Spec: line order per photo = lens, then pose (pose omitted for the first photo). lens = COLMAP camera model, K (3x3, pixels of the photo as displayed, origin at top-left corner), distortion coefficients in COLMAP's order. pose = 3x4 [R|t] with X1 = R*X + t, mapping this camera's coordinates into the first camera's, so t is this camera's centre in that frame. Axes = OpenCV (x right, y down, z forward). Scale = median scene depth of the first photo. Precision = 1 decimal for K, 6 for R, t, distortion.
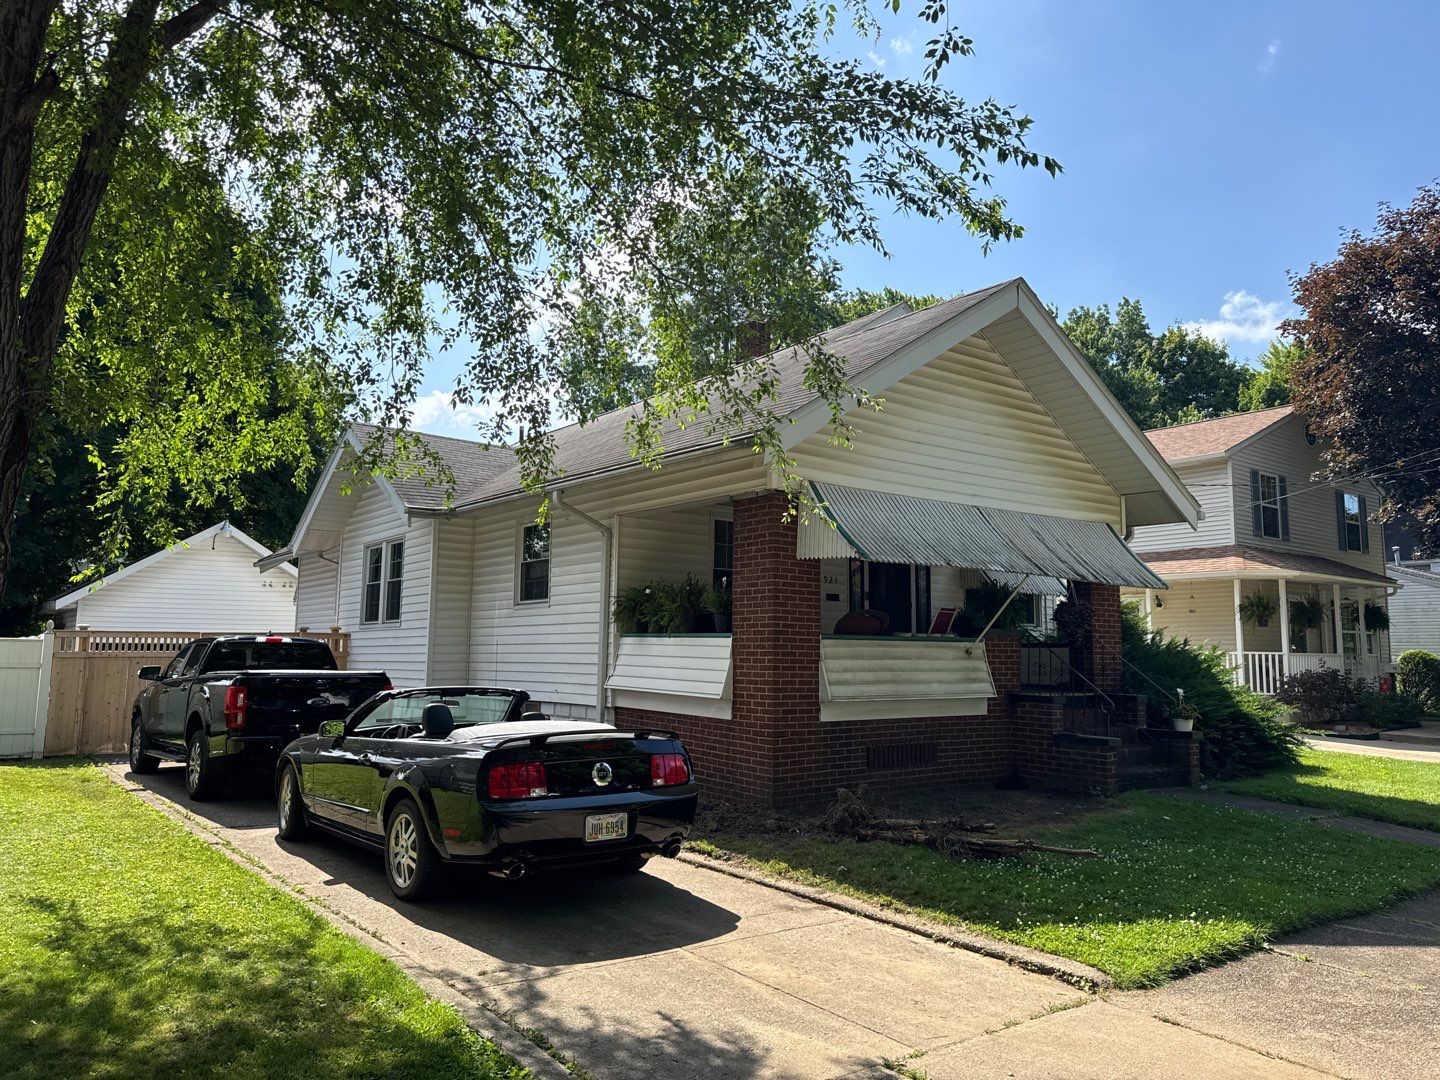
lens RADIAL K [[1012.9, 0, 719.7], [0, 1012.9, 534.9], [0, 0, 1]] dist [0.026585, -0.021550]
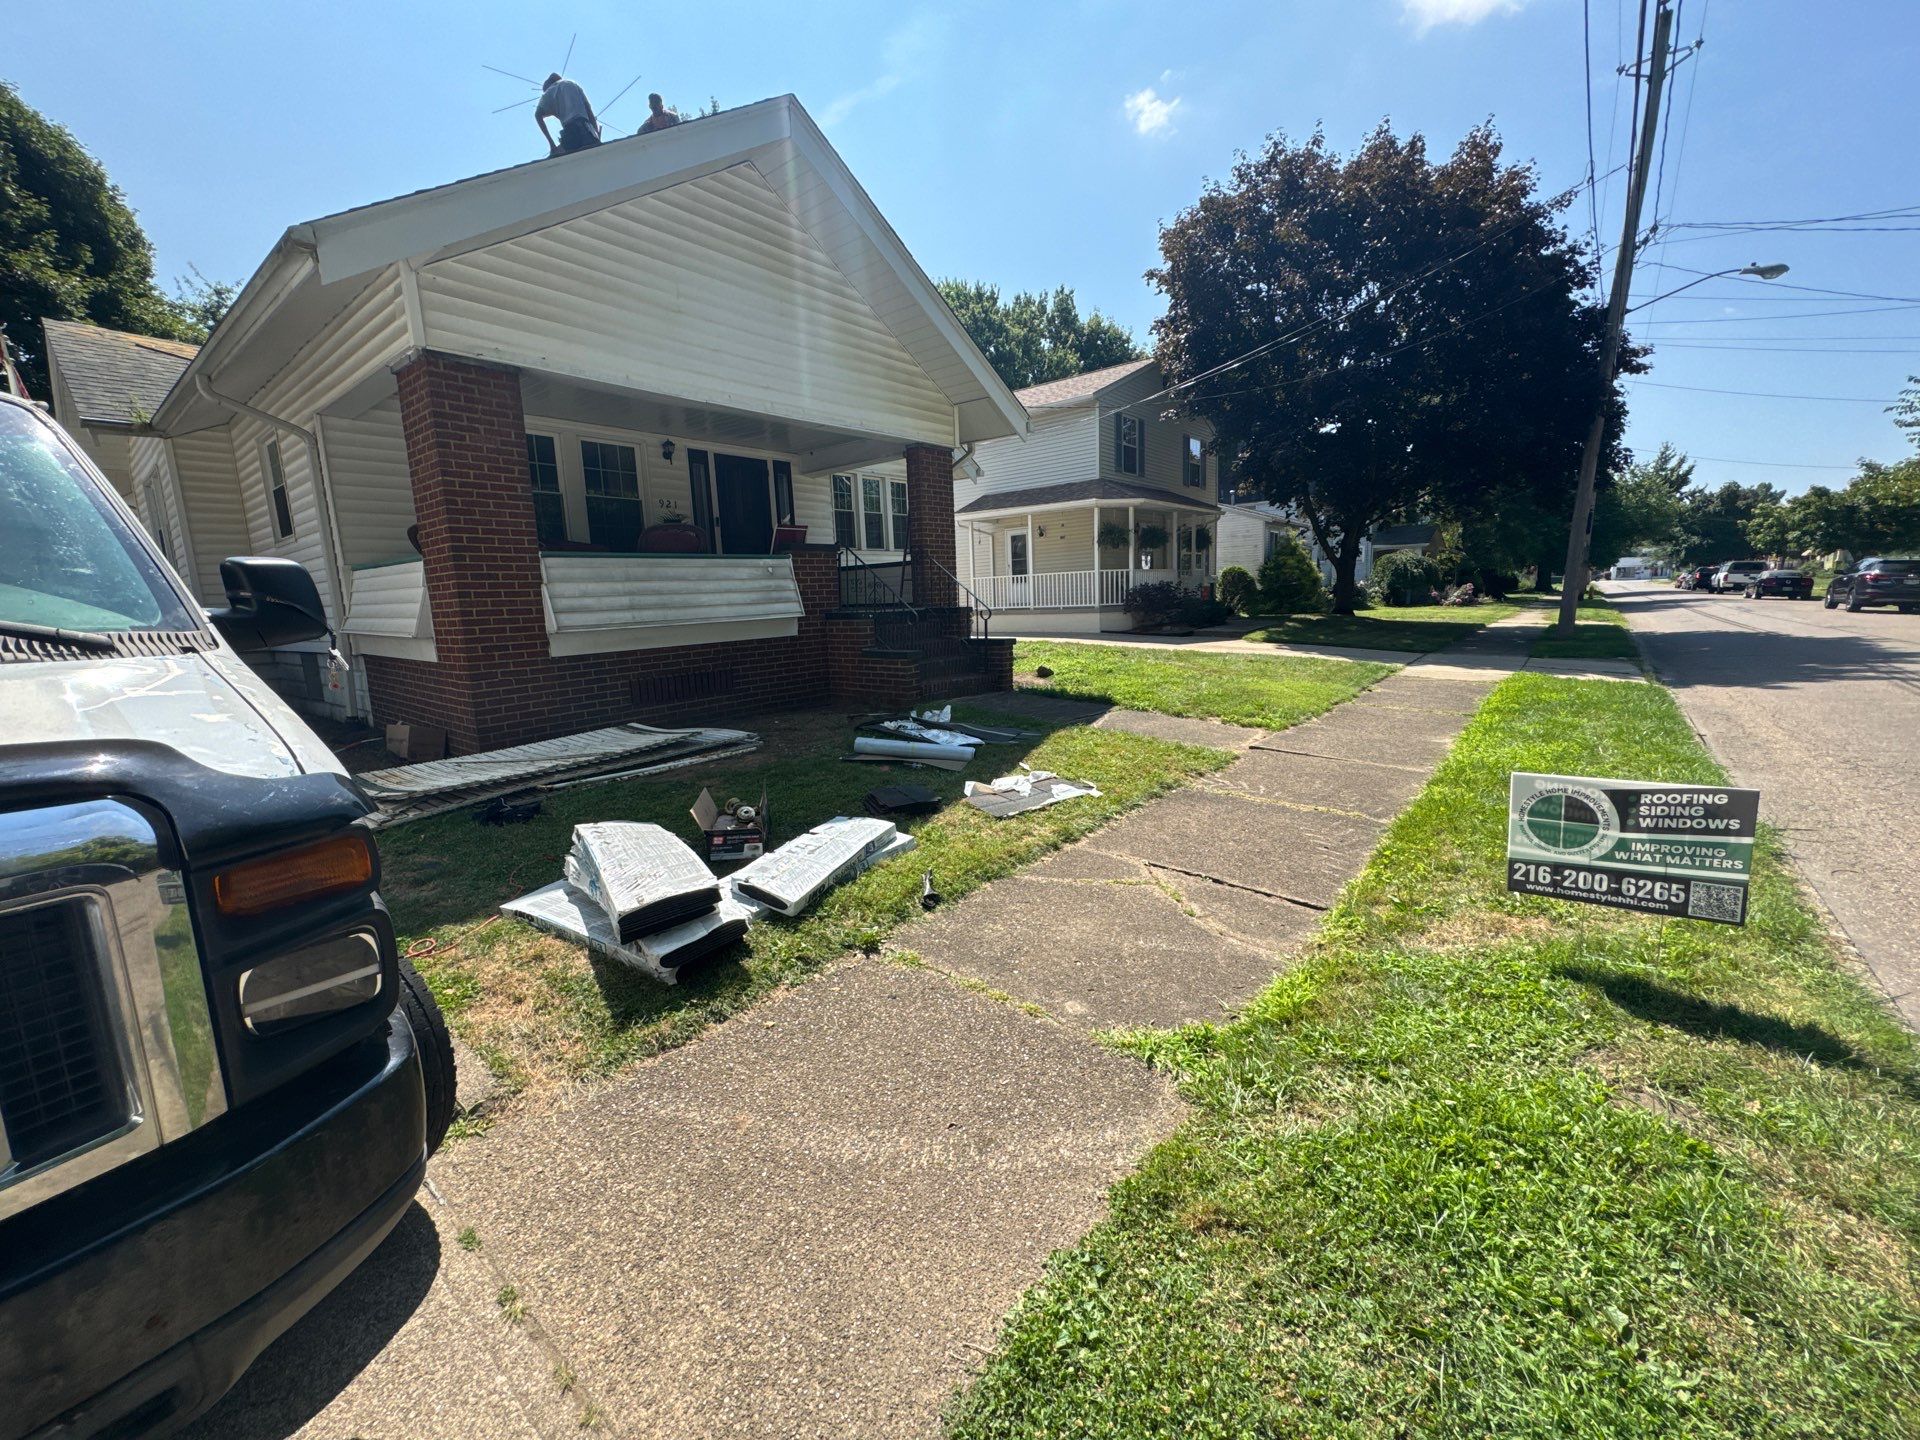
lens RADIAL K [[750.0, 0, 957.6], [0, 750.0, 713.1], [0, 0, 1]] dist [0.004077, 0.000115]
pose [[0.972052, -0.079546, 0.220877, 0.213722], [0.016110, 0.961230, 0.275276, 0.047082], [-0.234211, -0.264024, 0.935648, 0.244769]]
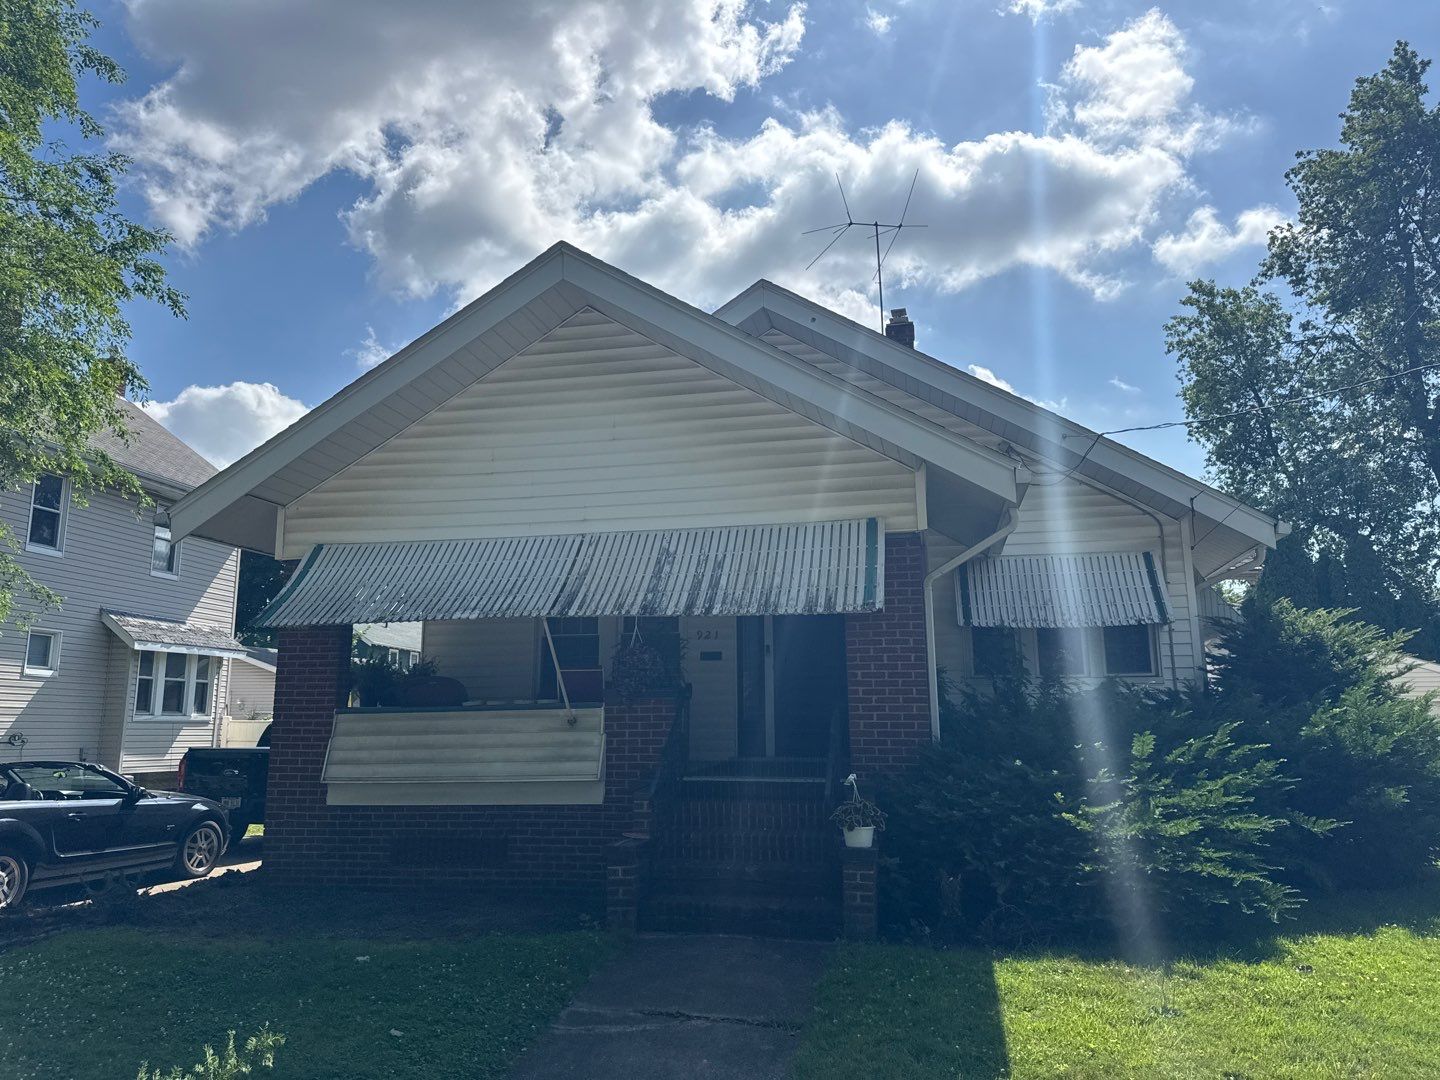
lens RADIAL K [[1012.9, 0, 730.5], [0, 1012.9, 532.8], [0, 0, 1]] dist [0.026585, -0.021550]
pose [[0.683393, -0.157147, -0.712937, 0.779401], [0.104314, 0.987557, -0.117687, 0.065563], [0.722560, 0.006057, 0.691282, 0.469934]]
